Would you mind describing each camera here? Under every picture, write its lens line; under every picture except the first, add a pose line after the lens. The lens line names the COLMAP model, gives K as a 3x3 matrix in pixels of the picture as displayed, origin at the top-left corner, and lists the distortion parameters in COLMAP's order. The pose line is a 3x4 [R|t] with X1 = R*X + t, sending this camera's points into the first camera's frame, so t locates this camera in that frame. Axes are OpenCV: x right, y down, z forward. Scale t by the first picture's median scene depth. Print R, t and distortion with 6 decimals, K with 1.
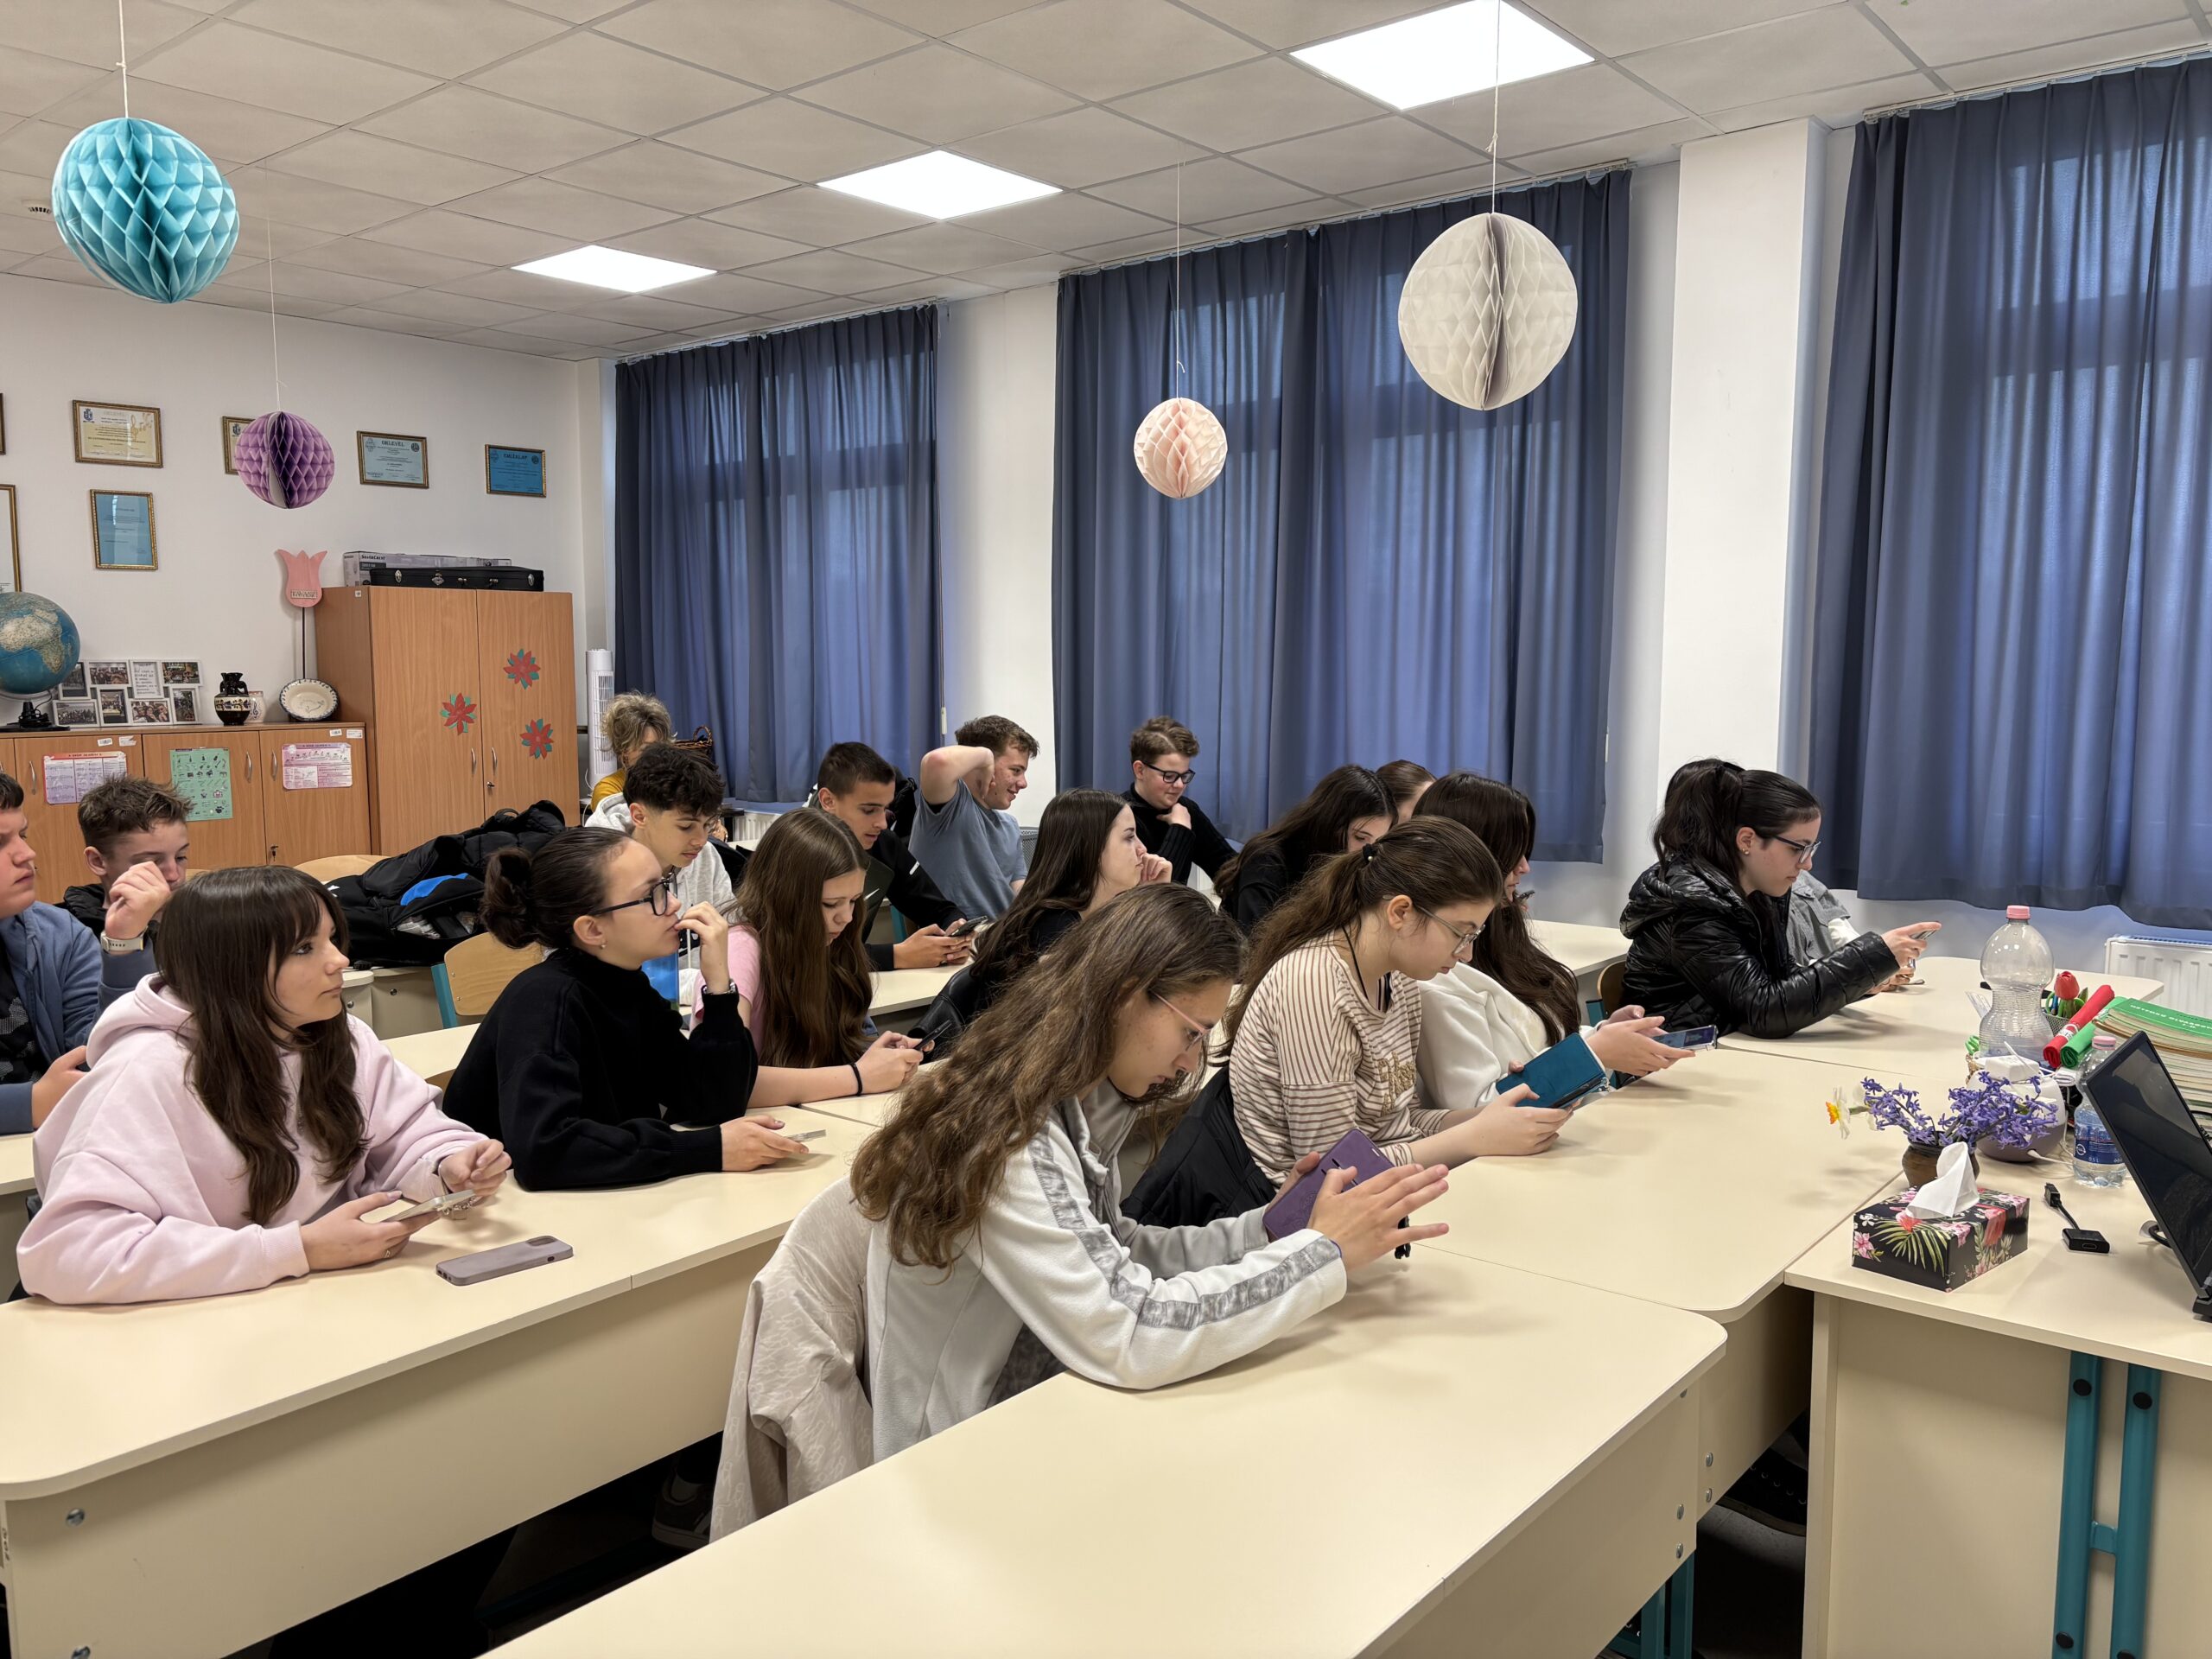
lens RADIAL K [[1693.4, 0, 1124.1], [0, 1693.4, 831.6], [0, 0, 1]] dist [0.060211, -0.075500]
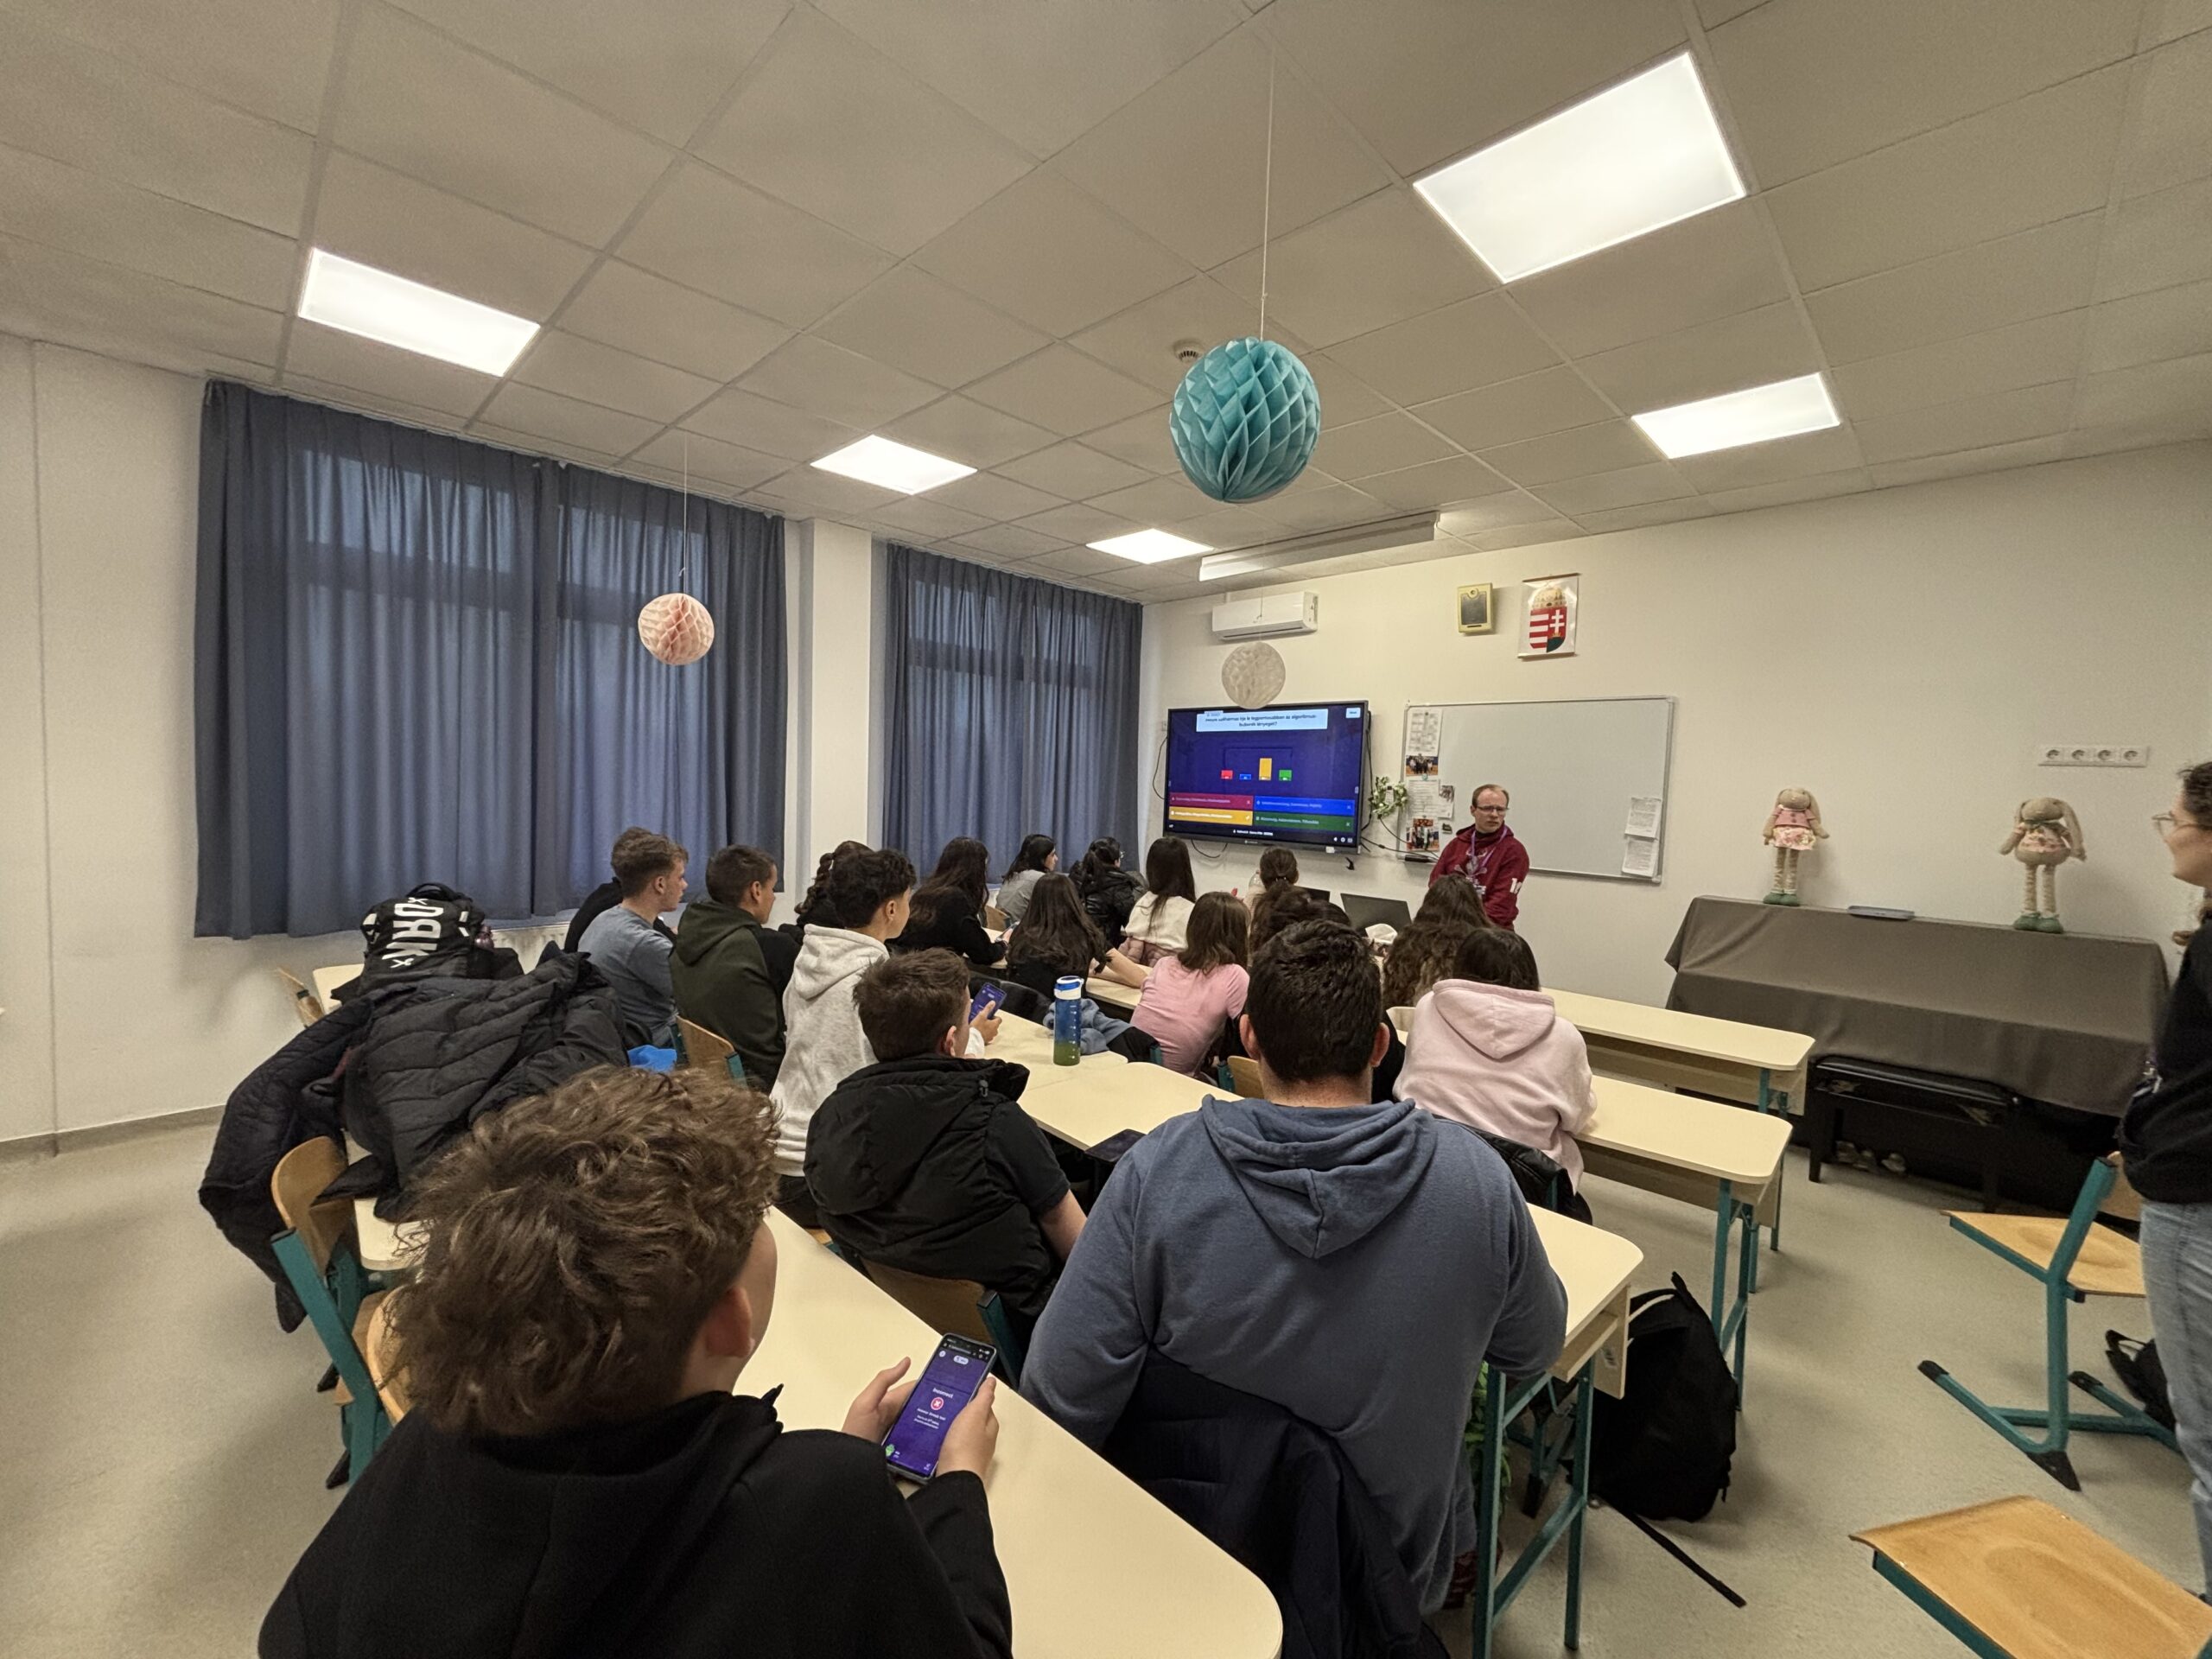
lens RADIAL K [[896.0, 0, 1107.9], [0, 896.0, 832.7], [0, 0, 1]] dist [0.002776, 0.000734]
pose [[0.098609, -0.047752, 0.993980, -0.775337], [0.068795, 0.996785, 0.041062, -0.071140], [-0.992745, 0.064331, 0.101577, 0.669637]]
